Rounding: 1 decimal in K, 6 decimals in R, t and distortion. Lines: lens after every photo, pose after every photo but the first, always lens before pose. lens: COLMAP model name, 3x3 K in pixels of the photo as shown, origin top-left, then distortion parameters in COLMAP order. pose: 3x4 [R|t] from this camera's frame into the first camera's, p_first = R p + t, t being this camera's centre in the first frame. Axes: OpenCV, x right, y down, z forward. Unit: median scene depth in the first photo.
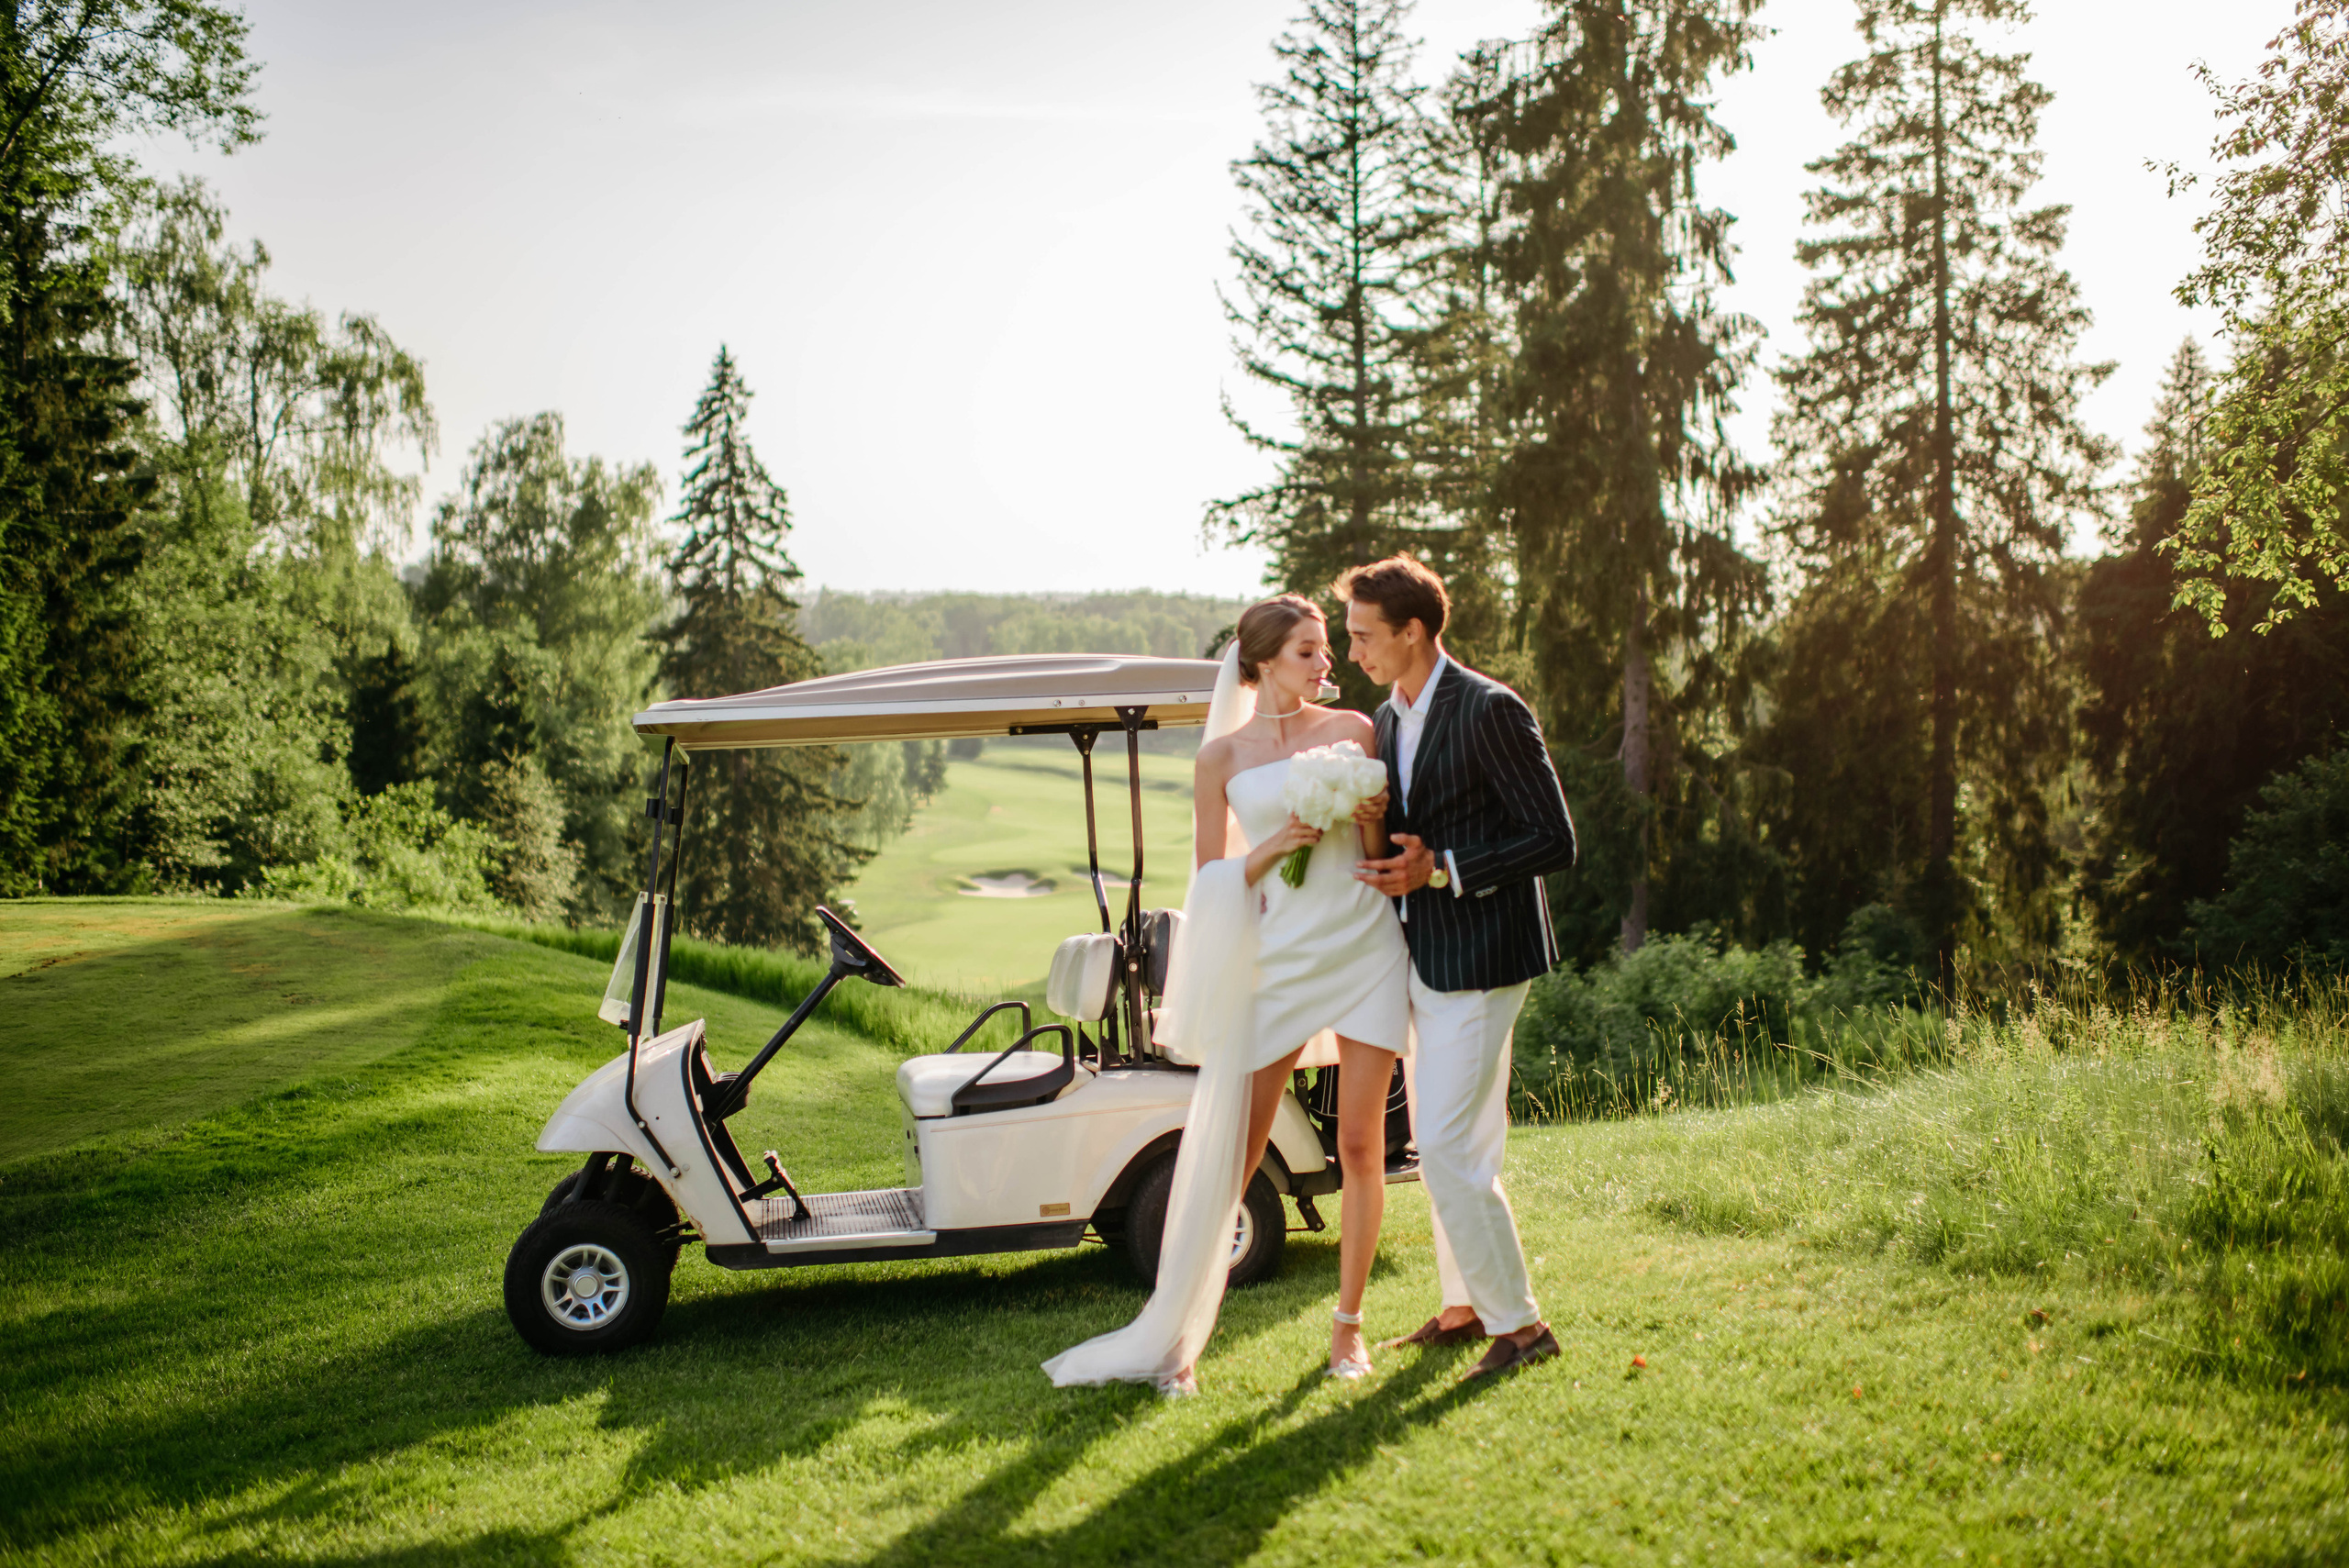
lens RADIAL K [[2350.8, 0, 1171.0], [0, 2350.8, 766.4], [0, 0, 1]] dist [-0.098531, 0.106894]
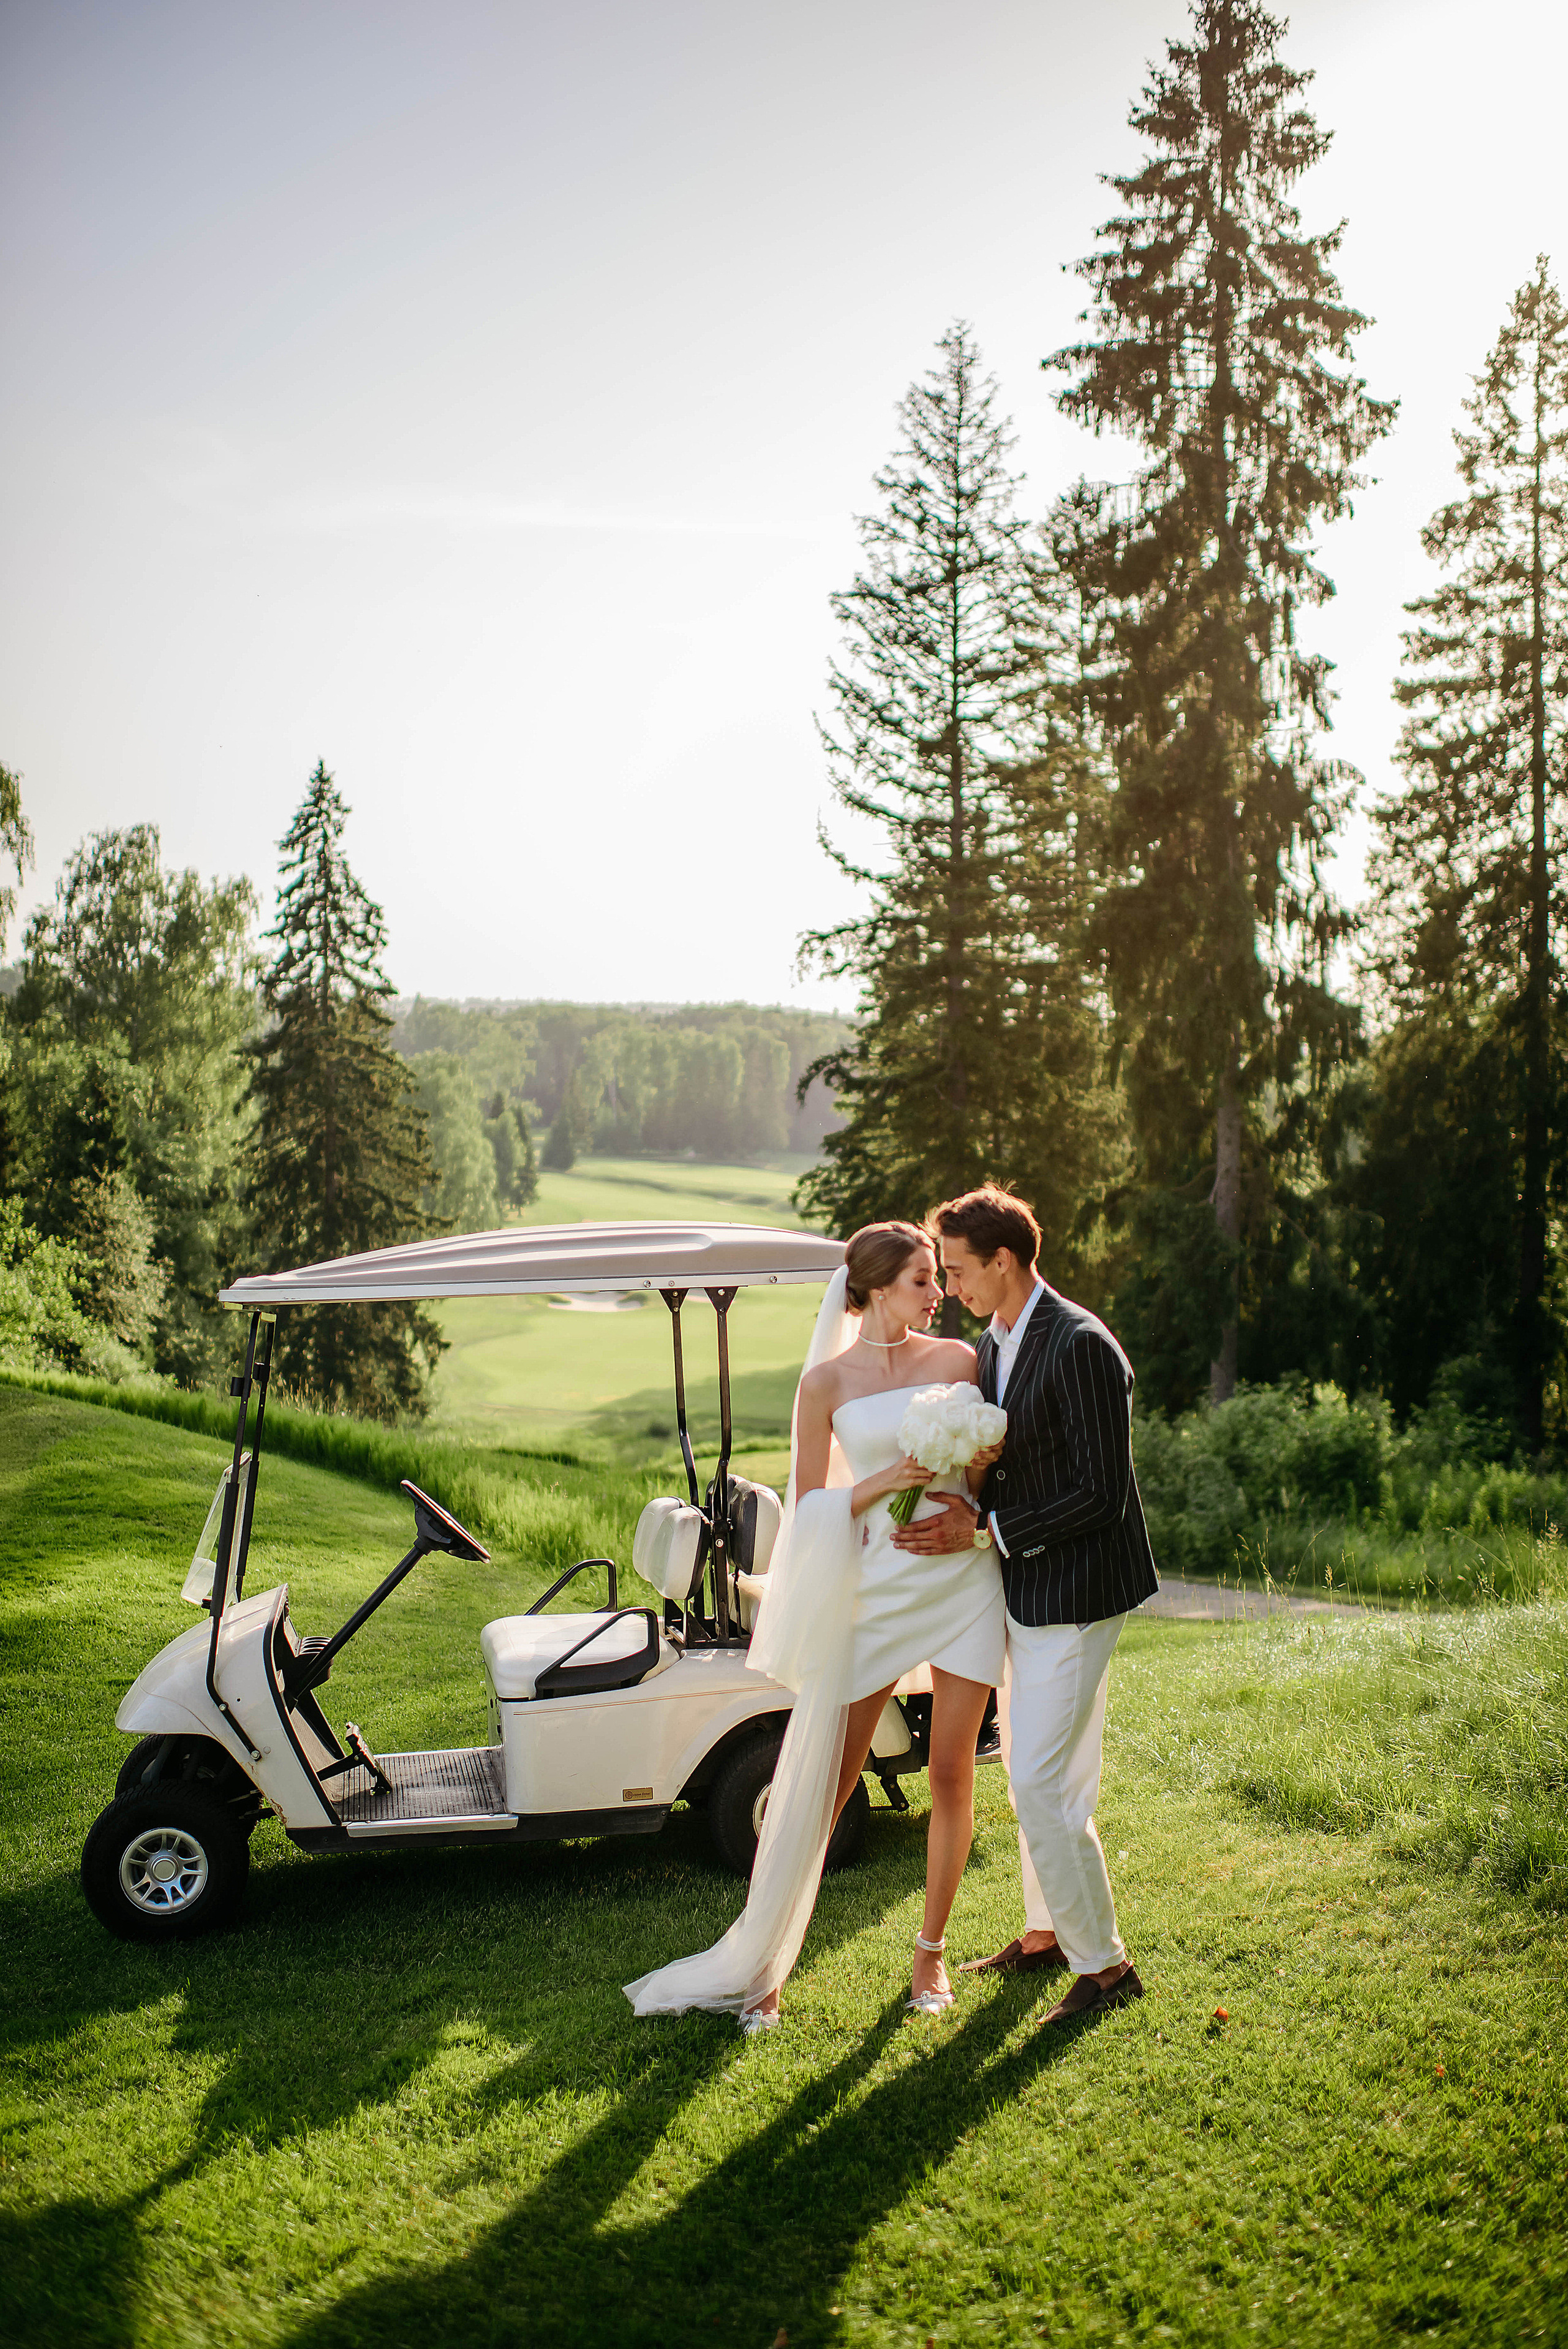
lens RADIAL K [[2350.9, 0, 784.7], [0, 2350.9, 1165.9], [0, 0, 1]] dist [-0.098531, 0.106894]
pose [[0.999857, 0.014194, 0.009176, 0.000004], [-0.014144, 0.999885, -0.005491, -0.007818], [-0.009253, 0.005360, 0.999943, 0.000653]]
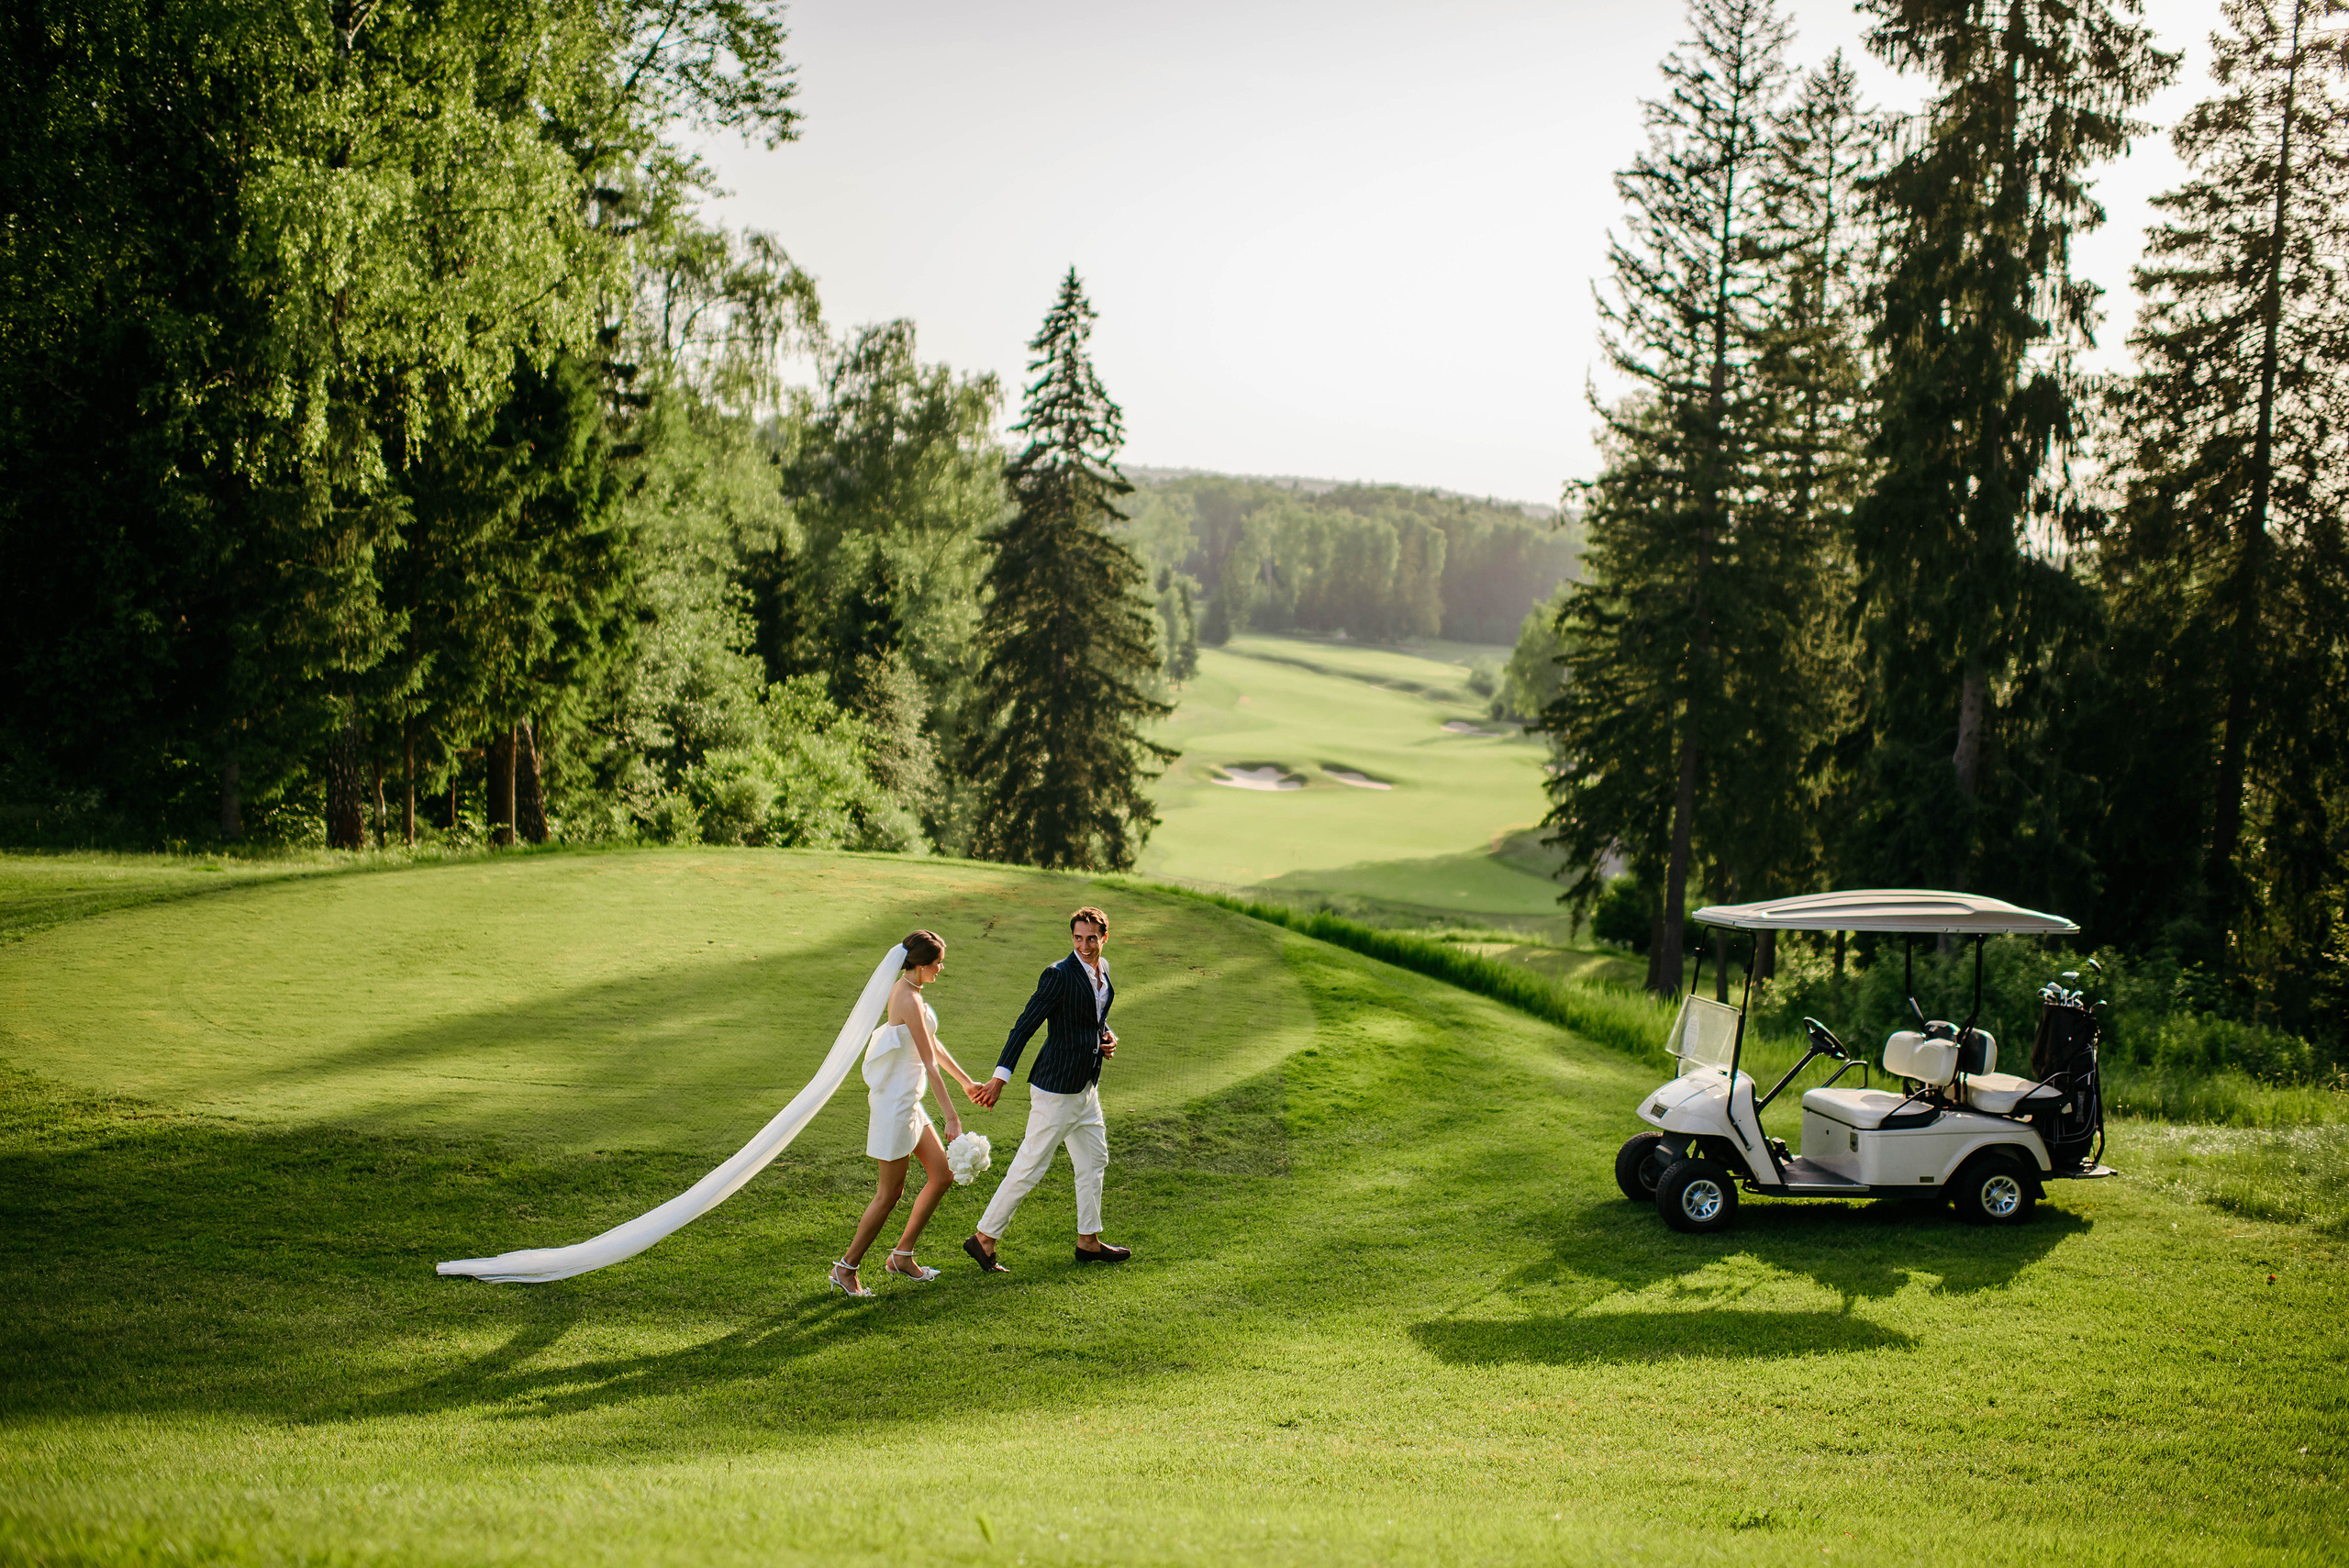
lens RADIAL K [[2350.8, 0, 1171.0], [0, 2350.8, 766.4], [0, 0, 1]] dist [-0.098531, 0.106894]
pose [[0.992993, 0.074570, -0.091678, -0.057829], [-0.069935, 0.996155, 0.052769, -0.024178], [0.095261, -0.045988, 0.994389, -0.111208]]
